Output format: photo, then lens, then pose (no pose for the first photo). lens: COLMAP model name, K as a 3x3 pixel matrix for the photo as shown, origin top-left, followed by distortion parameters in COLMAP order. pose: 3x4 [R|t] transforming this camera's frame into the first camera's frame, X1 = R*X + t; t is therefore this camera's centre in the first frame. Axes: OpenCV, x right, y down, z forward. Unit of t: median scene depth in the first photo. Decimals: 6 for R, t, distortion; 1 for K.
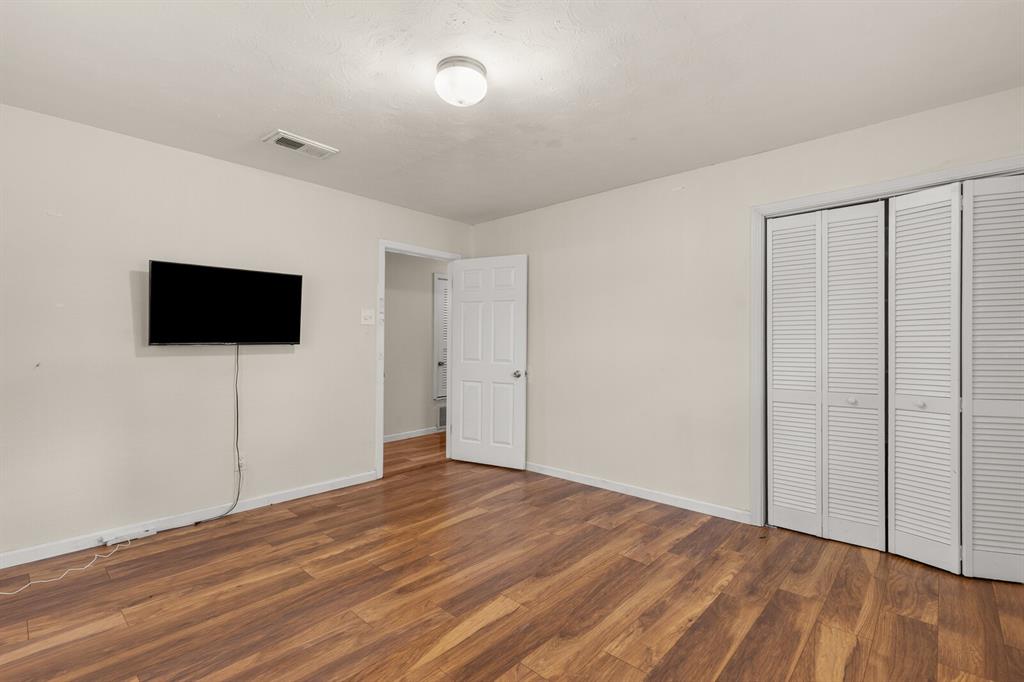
lens RADIAL K [[467.6, 0, 508.5], [0, 467.6, 341.1], [0, 0, 1]] dist [0.011395, 0.001134]
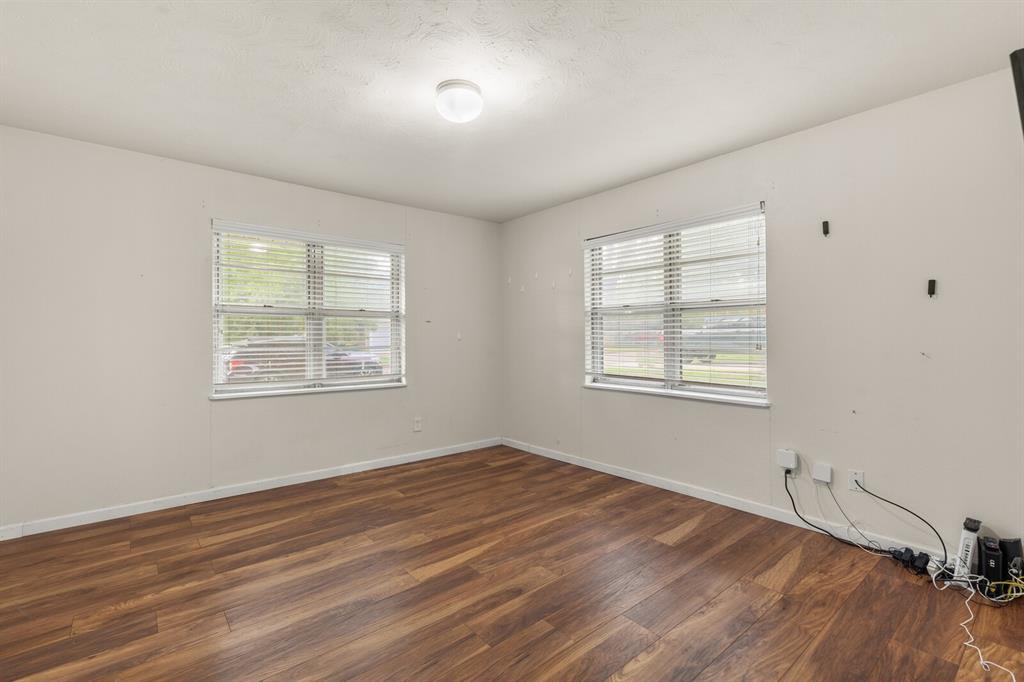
lens RADIAL K [[467.6, 0, 509.9], [0, 467.6, 336.5], [0, 0, 1]] dist [0.011395, 0.001134]
pose [[-0.991559, 0.002966, 0.129619, -0.348876], [0.003355, 0.999991, 0.002779, 0.000131], [-0.129610, 0.003191, -0.991560, 2.021752]]
